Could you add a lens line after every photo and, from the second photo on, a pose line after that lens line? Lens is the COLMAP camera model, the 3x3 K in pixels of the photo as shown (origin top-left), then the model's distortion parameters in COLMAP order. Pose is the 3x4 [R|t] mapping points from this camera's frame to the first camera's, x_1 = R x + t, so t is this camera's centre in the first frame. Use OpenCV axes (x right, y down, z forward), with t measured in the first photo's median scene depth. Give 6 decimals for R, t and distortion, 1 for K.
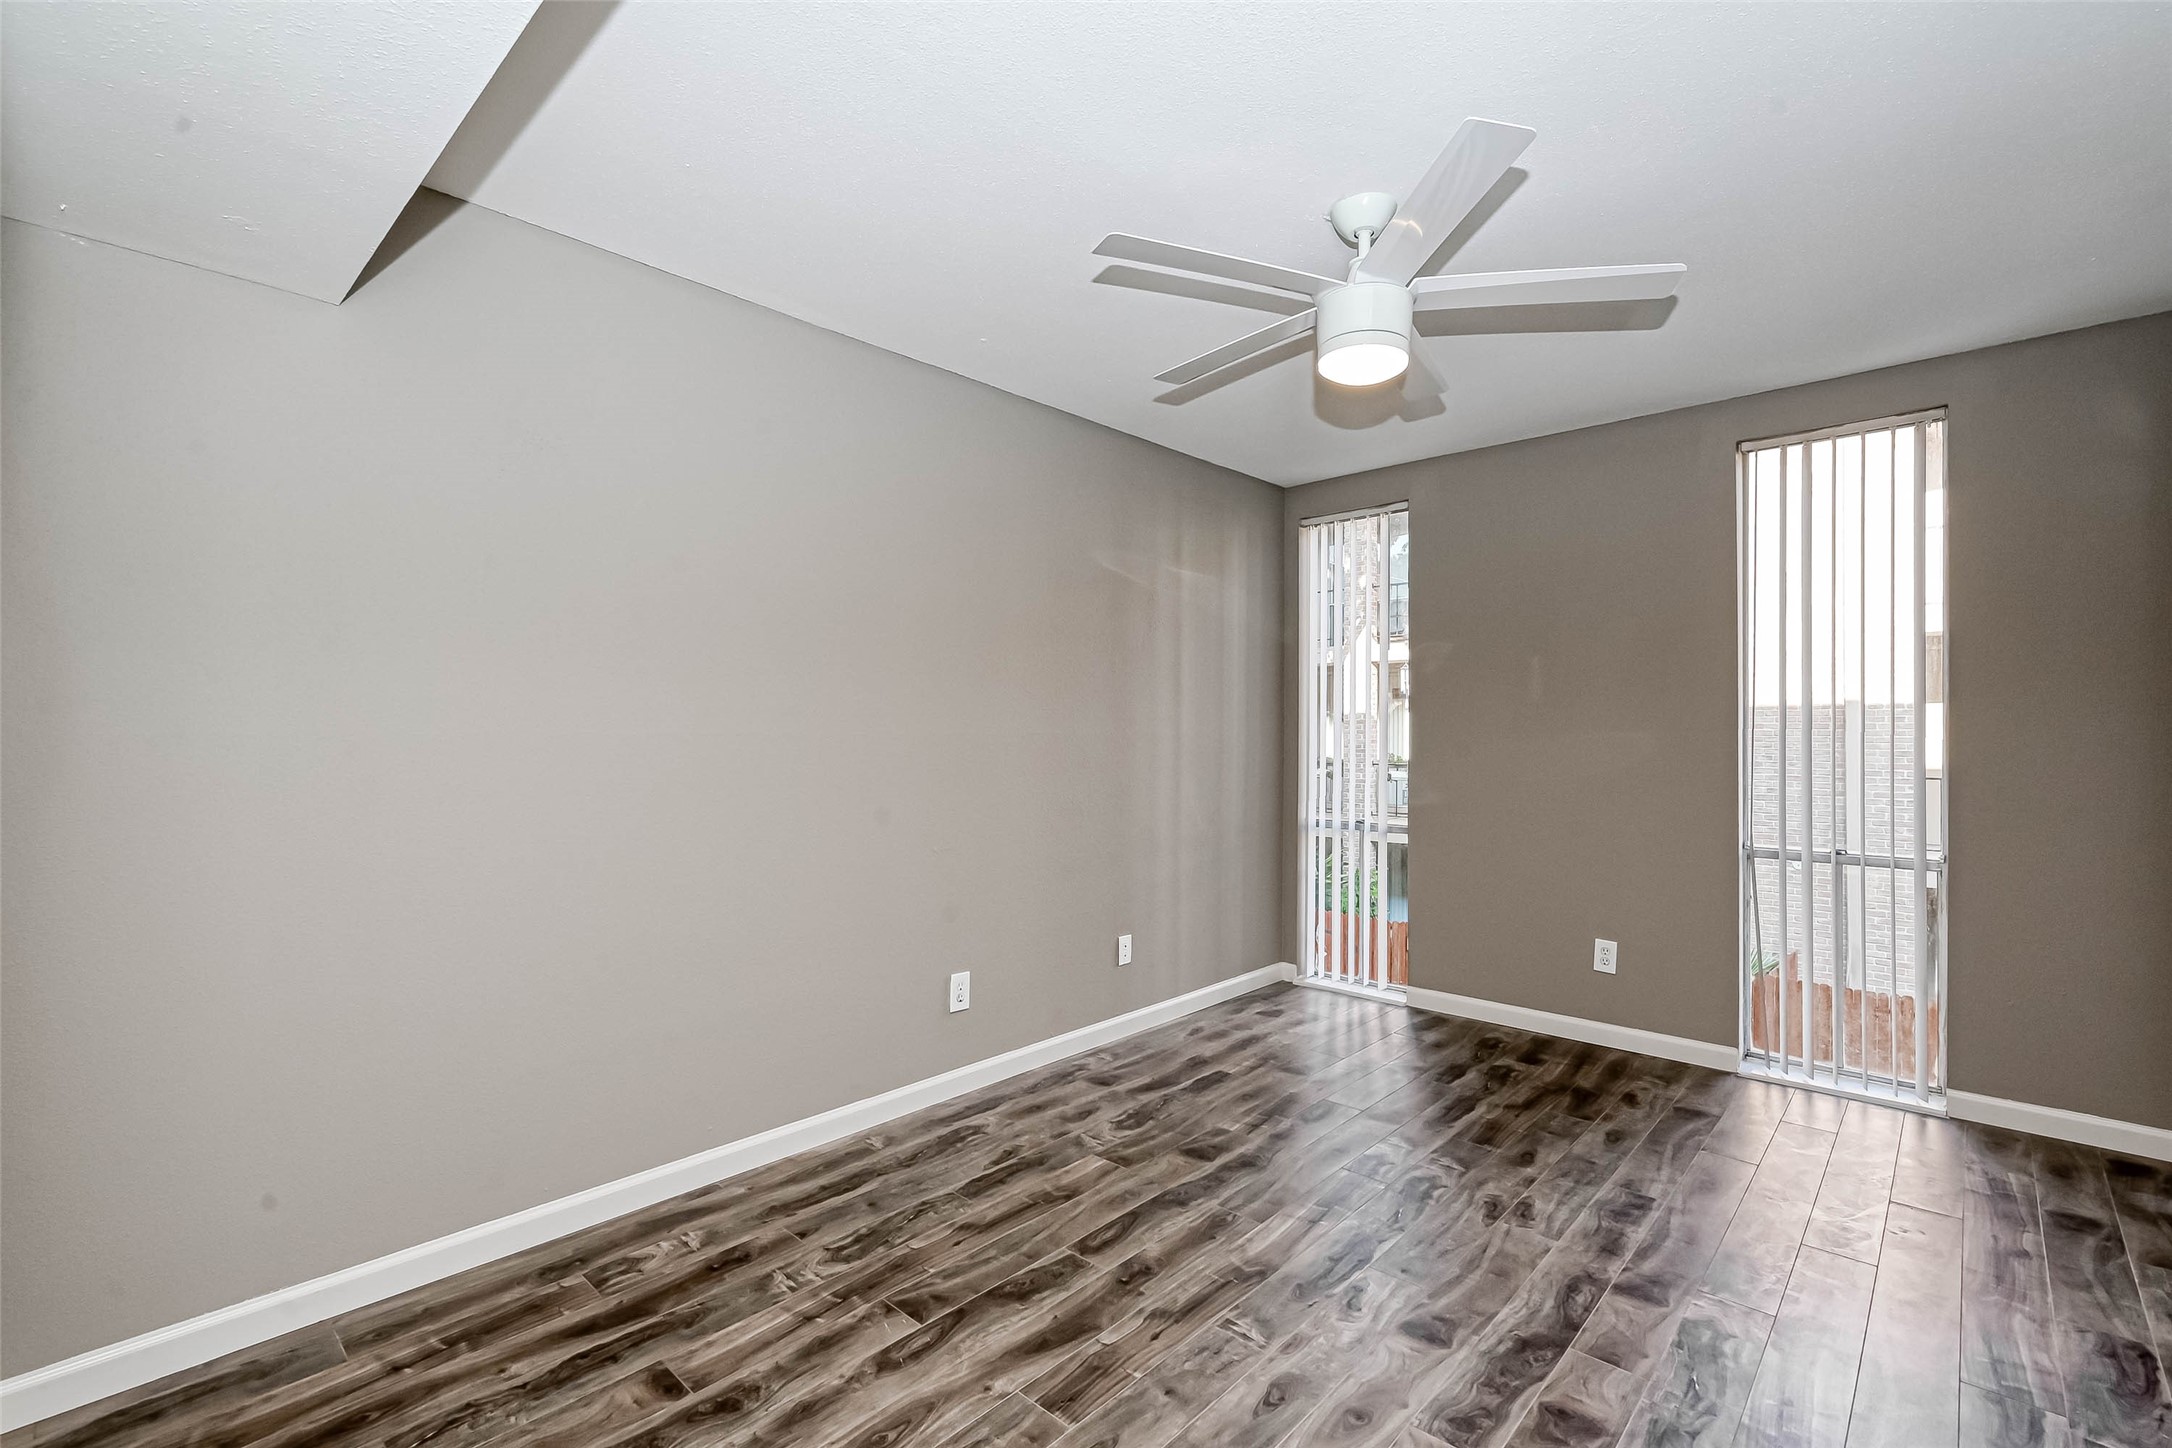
lens RADIAL K [[879.2, 0, 1108.2], [0, 879.2, 730.7], [0, 0, 1]] dist [0.001022, 0.000010]
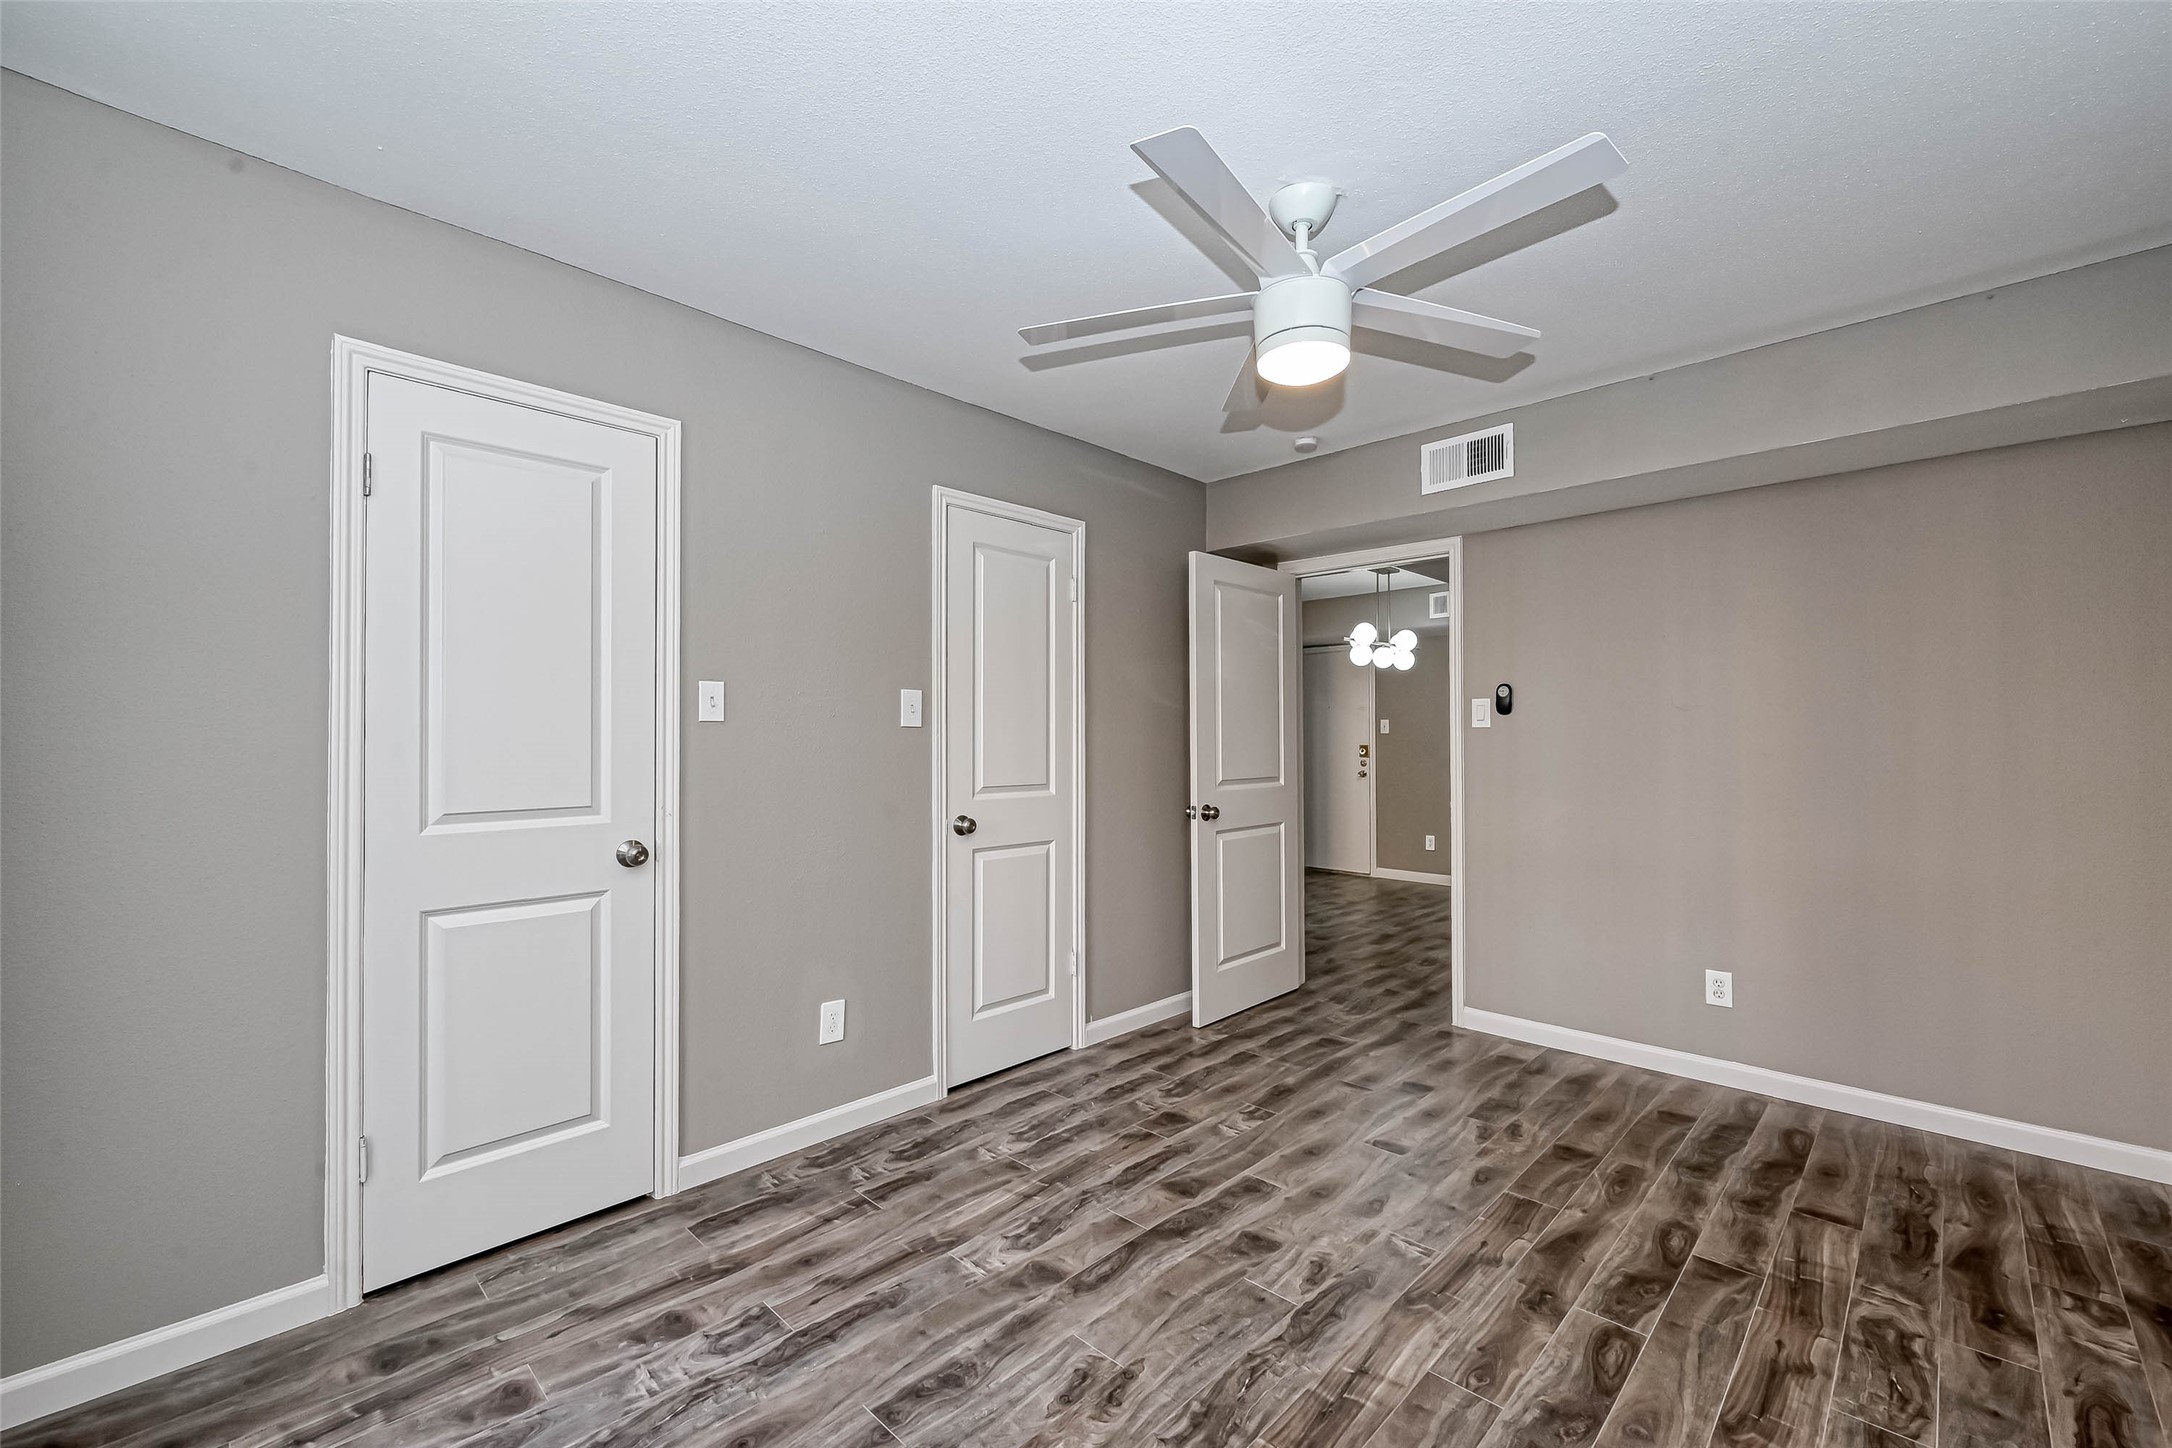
lens RADIAL K [[879.2, 0, 1108.2], [0, 879.2, 730.7], [0, 0, 1]] dist [0.001022, 0.000010]
pose [[-0.999994, -0.001853, 0.003056, 0.515904], [-0.001889, 0.999930, -0.011668, 0.003555], [-0.003034, -0.011674, -0.999927, 2.020573]]
